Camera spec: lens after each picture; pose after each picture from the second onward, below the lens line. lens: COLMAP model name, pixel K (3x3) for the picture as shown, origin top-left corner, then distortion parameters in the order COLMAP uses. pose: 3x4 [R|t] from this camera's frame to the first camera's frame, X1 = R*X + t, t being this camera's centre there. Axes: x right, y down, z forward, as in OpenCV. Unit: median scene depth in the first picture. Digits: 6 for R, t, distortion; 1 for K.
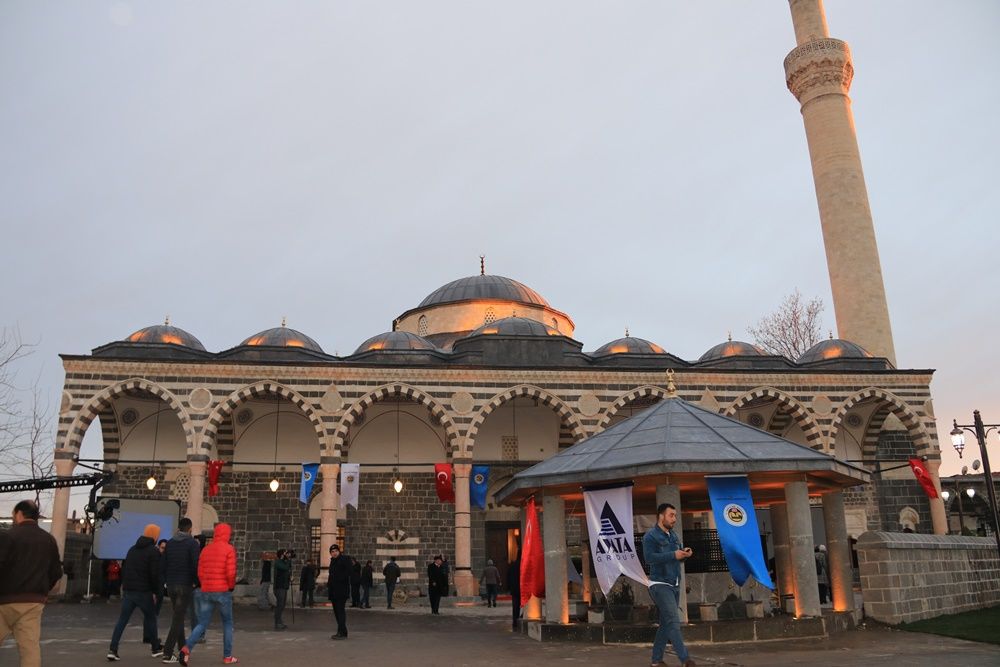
lens RADIAL K [[821.6, 0, 488.3], [0, 821.6, 327.3], [0, 0, 1]] dist [-0.171735, 0.119504]
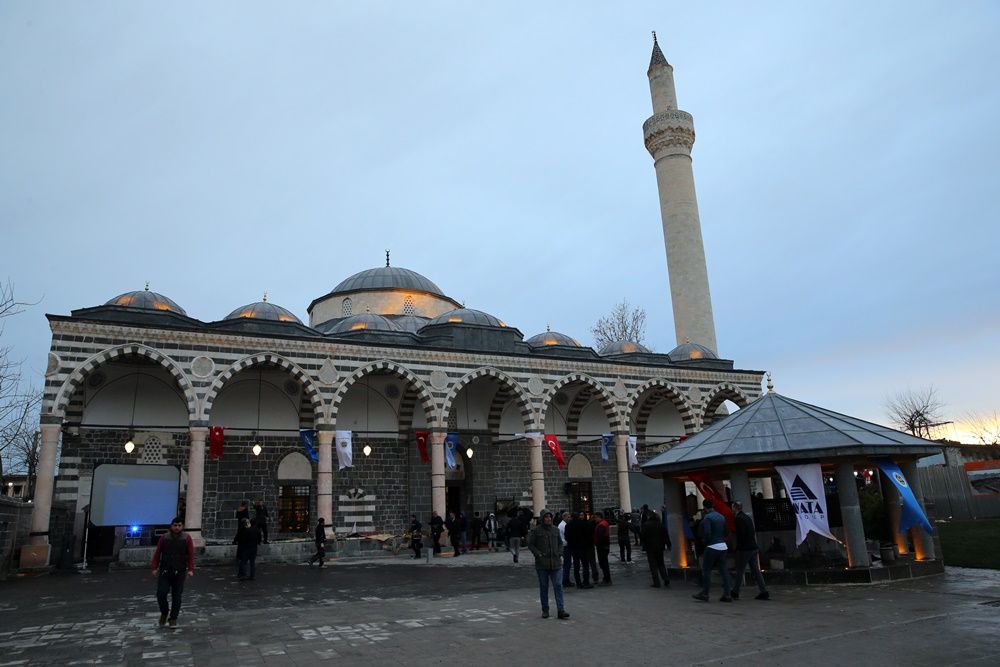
lens RADIAL K [[679.3, 0, 495.5], [0, 679.3, 333.6], [0, 0, 1]] dist [-0.107894, 0.086152]
pose [[0.943341, 0.064629, 0.325470, -0.273951], [-0.074744, 0.997028, 0.018656, 0.002168], [-0.323297, -0.041926, 0.945368, 0.063644]]
